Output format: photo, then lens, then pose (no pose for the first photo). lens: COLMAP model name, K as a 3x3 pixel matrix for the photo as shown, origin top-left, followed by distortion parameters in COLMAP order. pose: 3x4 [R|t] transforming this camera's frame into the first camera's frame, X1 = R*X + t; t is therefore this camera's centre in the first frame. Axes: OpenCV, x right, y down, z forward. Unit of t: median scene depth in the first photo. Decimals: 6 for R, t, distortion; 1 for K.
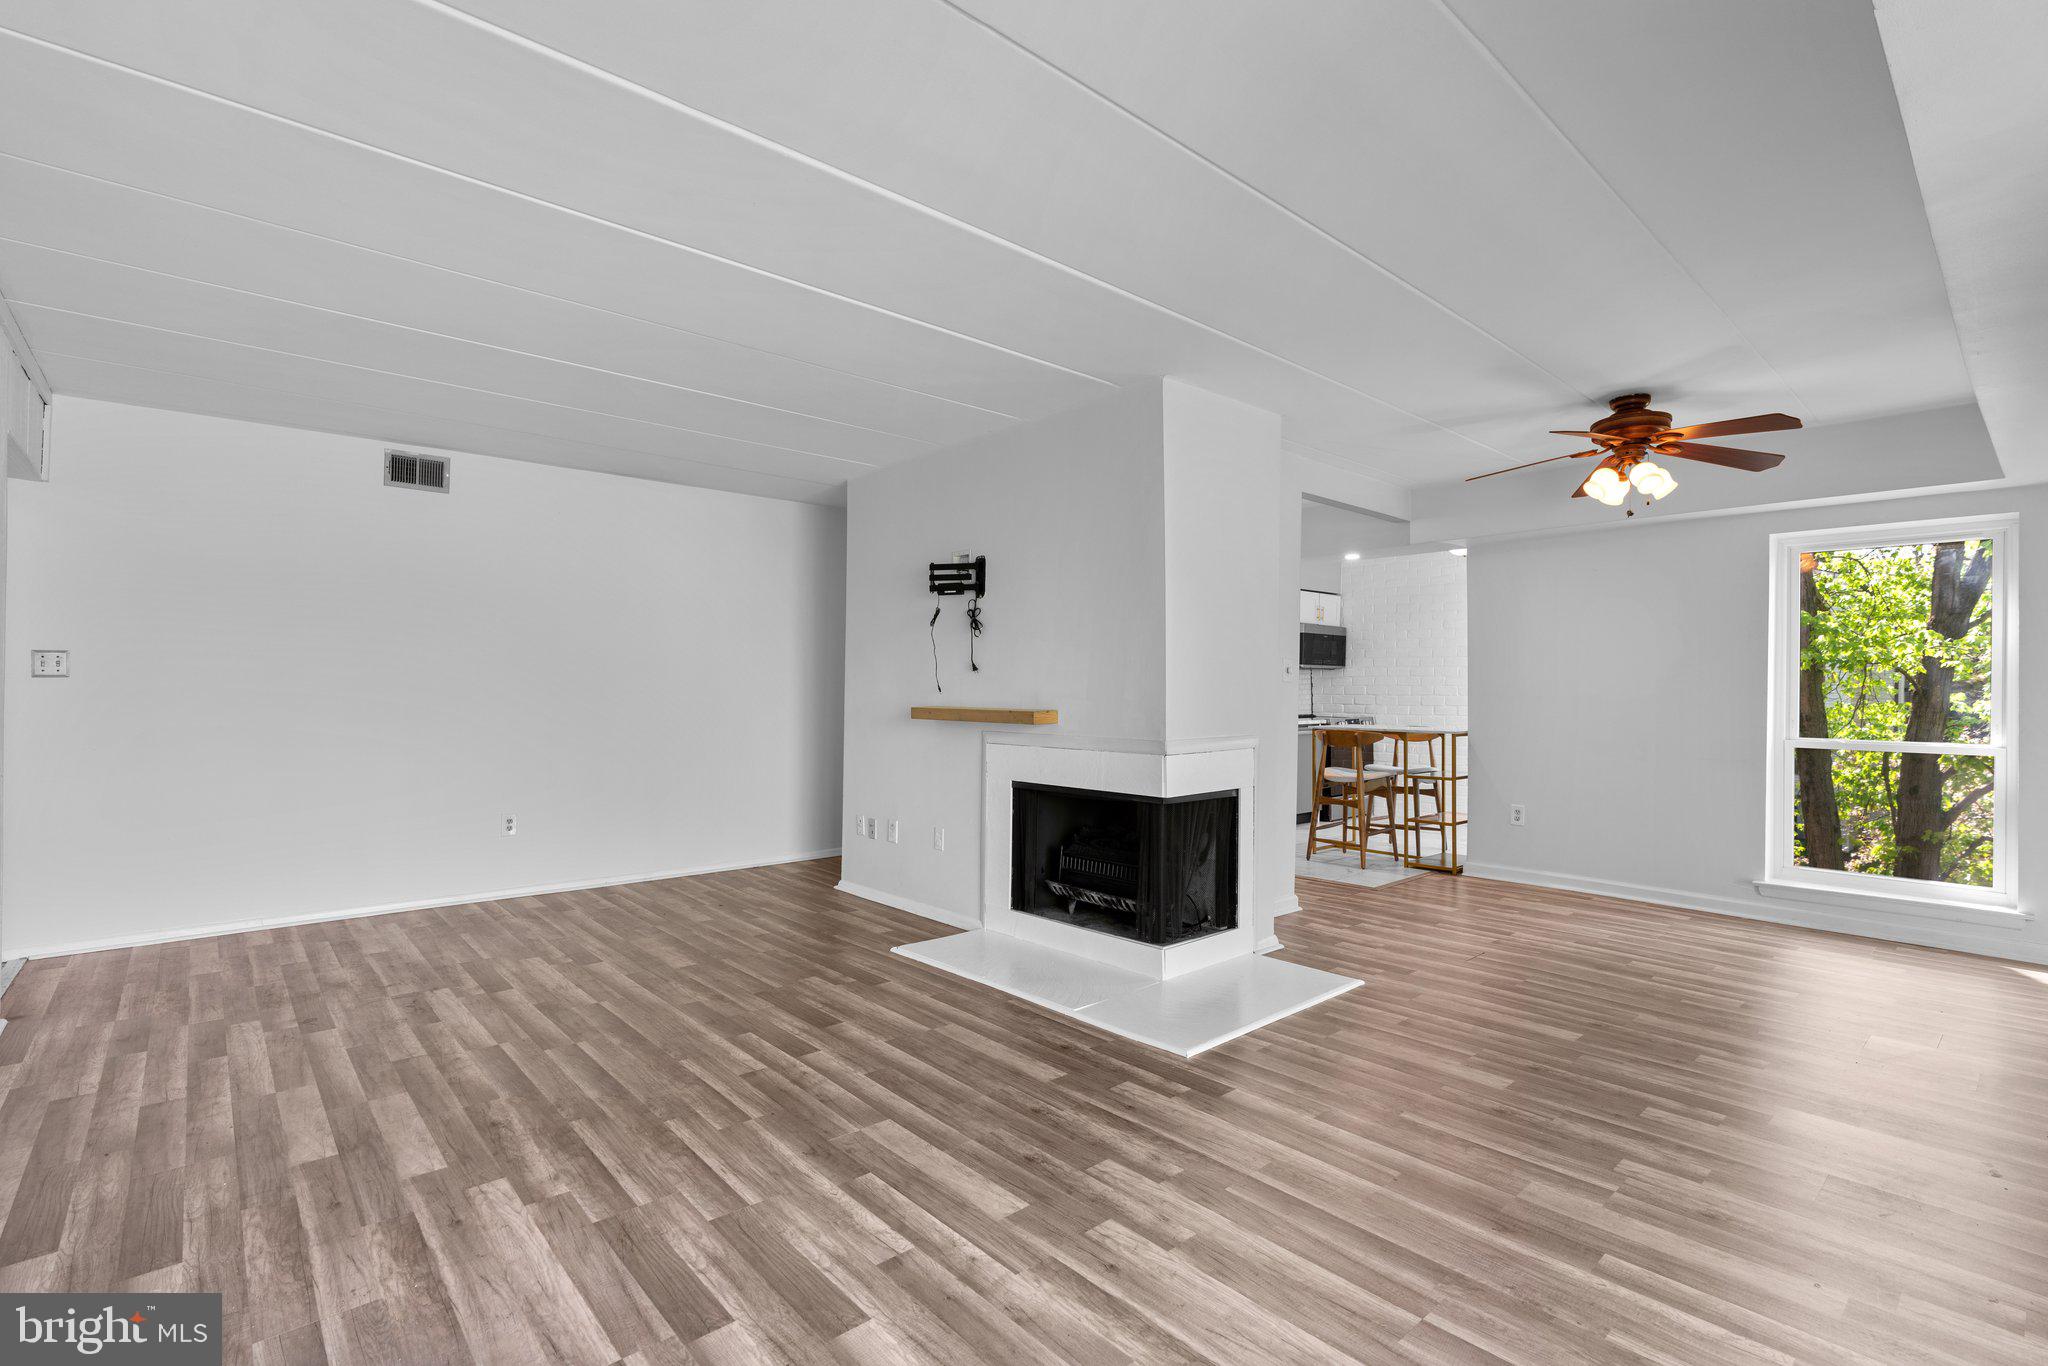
lens RADIAL K [[928.8, 0, 1026.5], [0, 928.8, 699.2], [0, 0, 1]] dist [-0.009367, -0.000240]
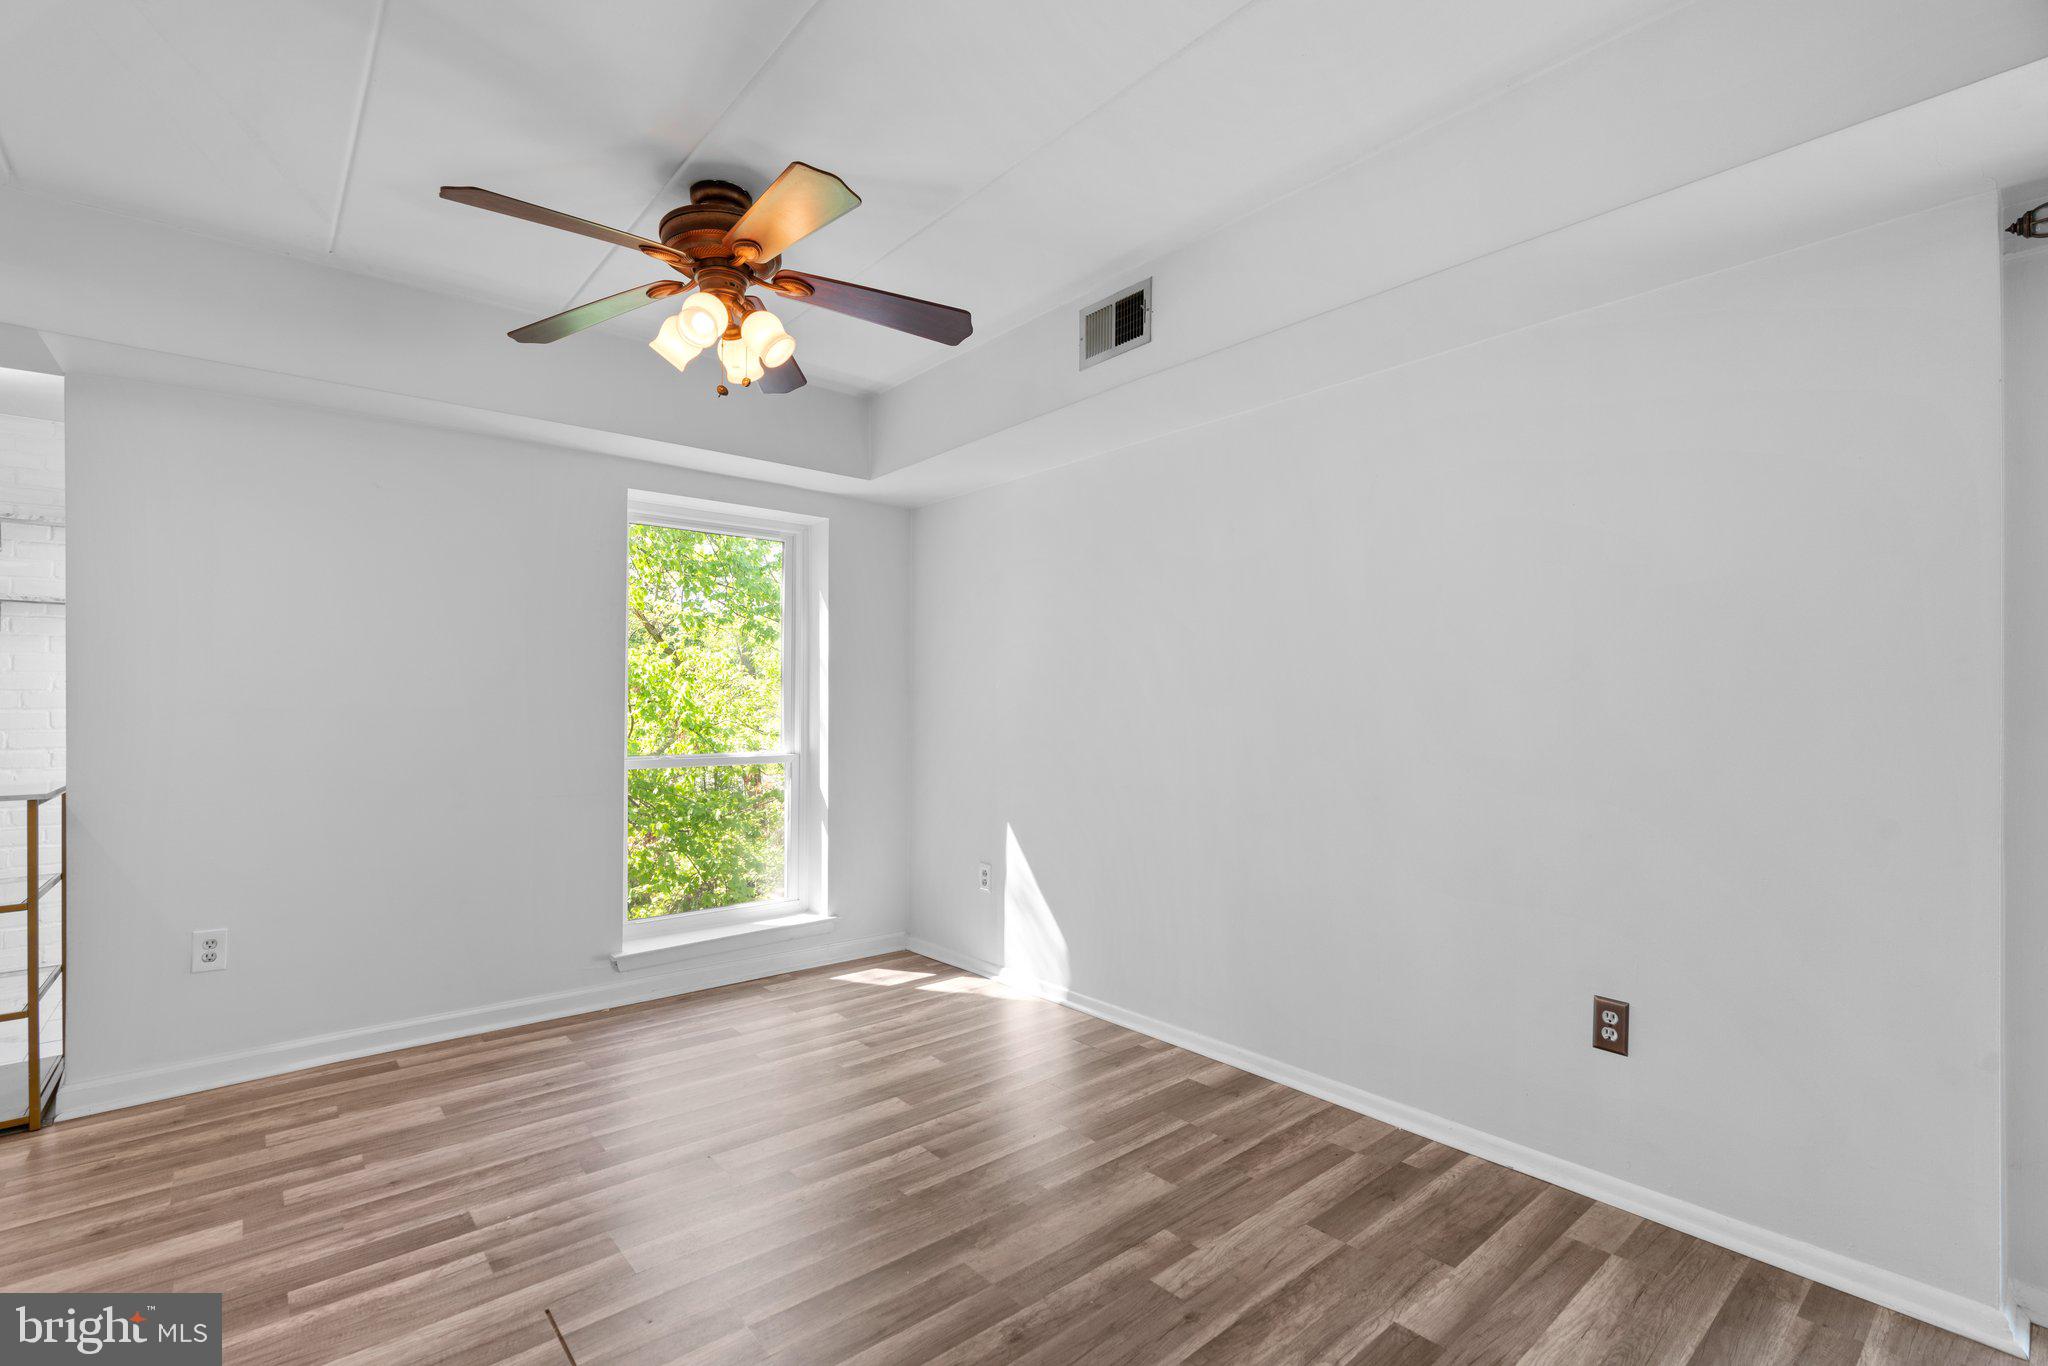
lens RADIAL K [[928.8, 0, 1026.5], [0, 928.8, 699.2], [0, 0, 1]] dist [-0.009367, -0.000240]
pose [[0.019311, -0.004579, 0.999803, 0.104279], [0.007160, 0.999965, 0.004442, -0.010431], [-0.999788, 0.007073, 0.019343, 1.059971]]
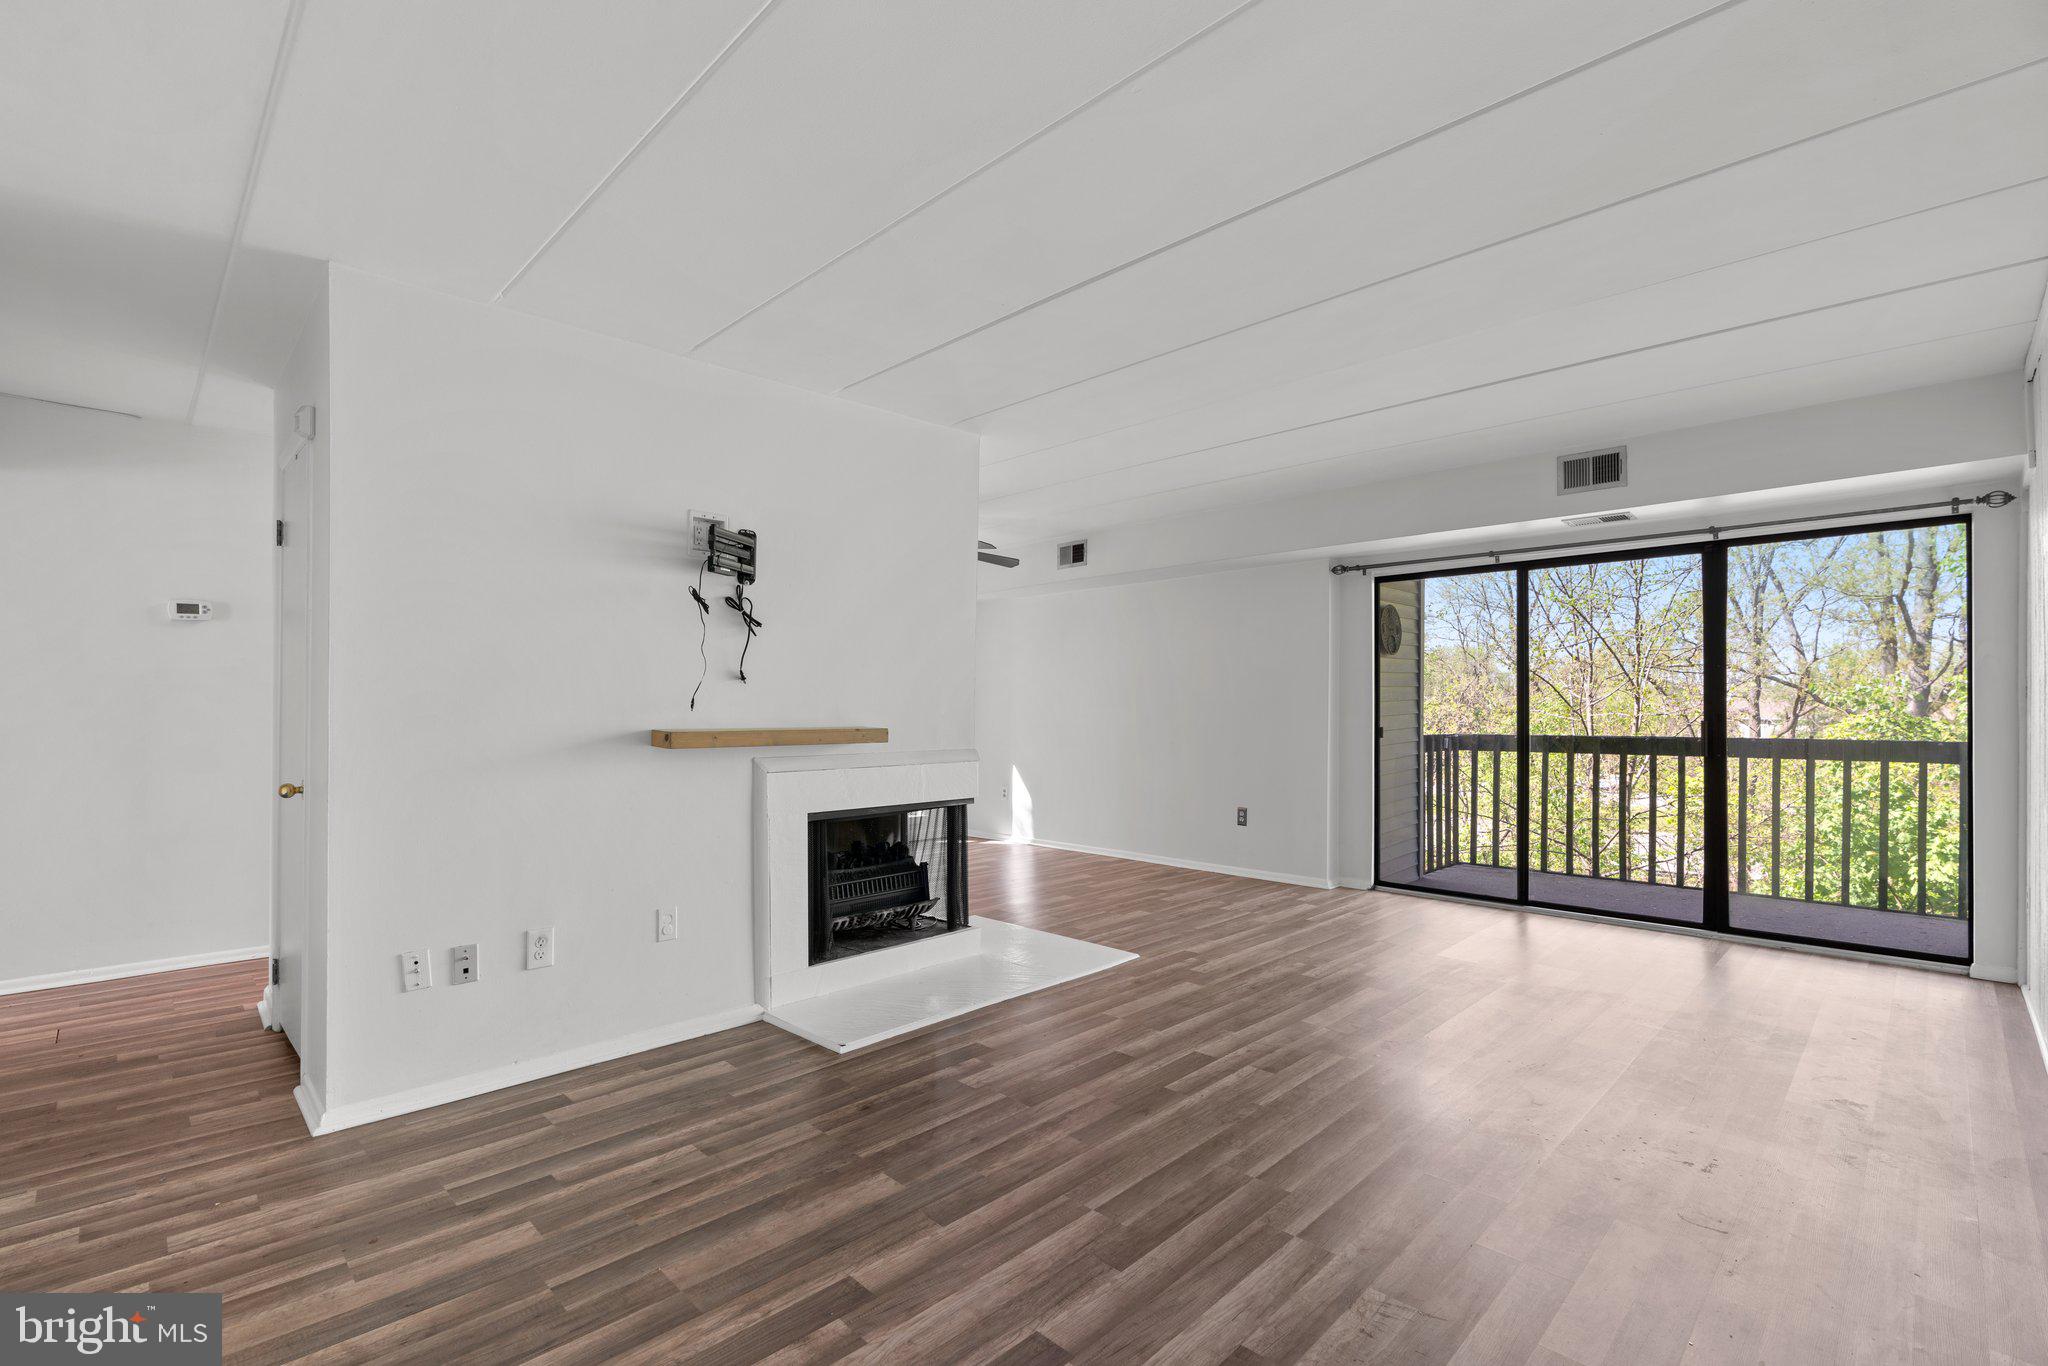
lens RADIAL K [[905.2, 0, 1014.5], [0, 905.2, 712.0], [0, 0, 1]] dist [-0.001795, 0.000102]
pose [[-0.039095, -0.012684, 0.999155, -1.210491], [0.005633, 0.999901, 0.012914, -0.018854], [-0.999220, 0.006133, -0.039020, 1.219873]]
